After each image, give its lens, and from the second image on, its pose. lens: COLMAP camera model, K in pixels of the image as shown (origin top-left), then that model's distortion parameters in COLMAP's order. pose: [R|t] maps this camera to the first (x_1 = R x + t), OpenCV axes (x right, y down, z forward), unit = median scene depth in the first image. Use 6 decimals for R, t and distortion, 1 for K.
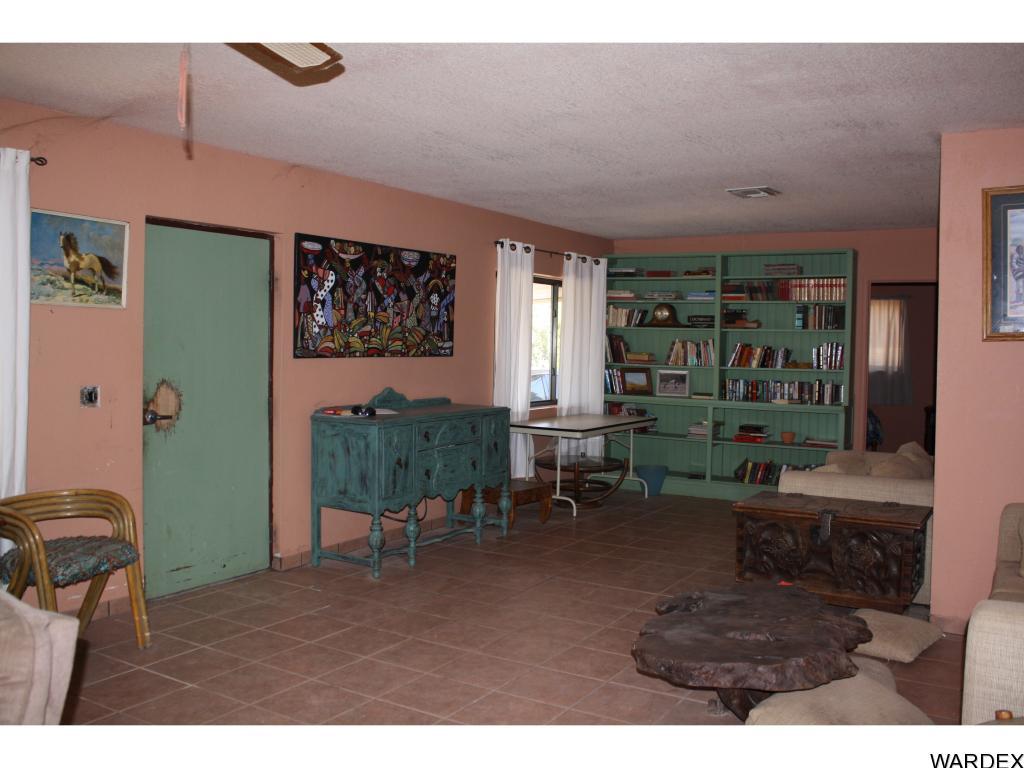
lens RADIAL K [[909.1, 0, 511.2], [0, 909.1, 381.5], [0, 0, 1]] dist [-0.072816, 0.006069]
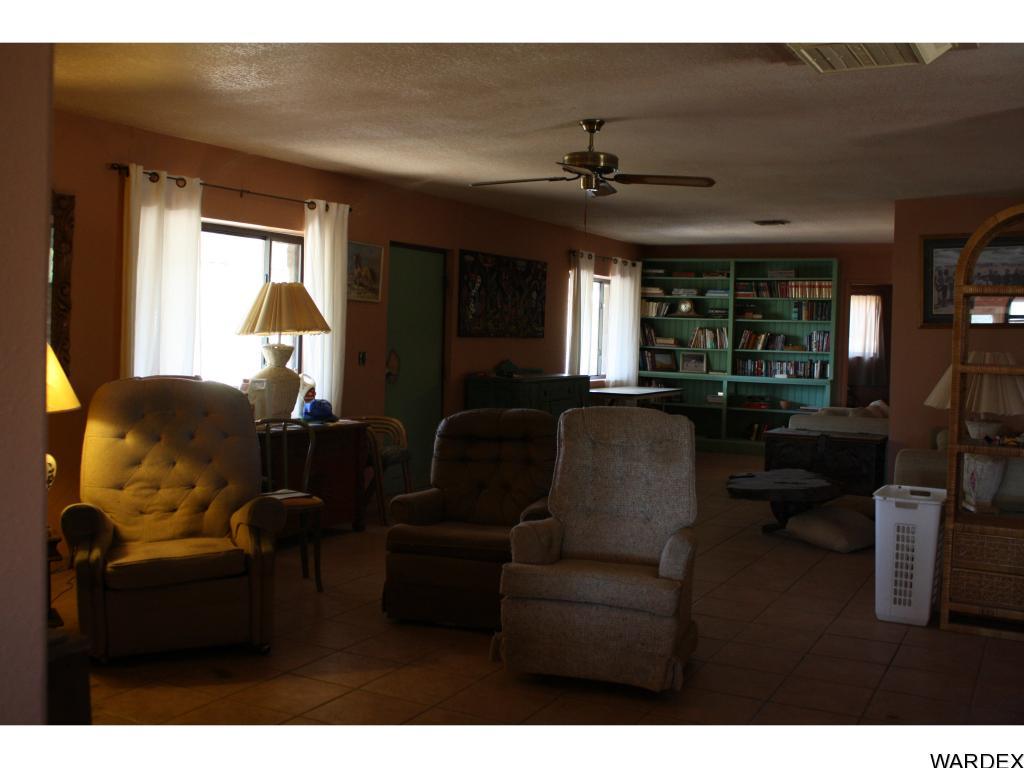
lens RADIAL K [[1081.5, 0, 512.6], [0, 1081.5, 381.5], [0, 0, 1]] dist [0.009200, 0.000000]
pose [[0.996845, 0.006534, 0.079106, -0.236403], [-0.006732, 0.999975, 0.002244, 0.033516], [-0.079089, -0.002770, 0.996864, -0.586584]]
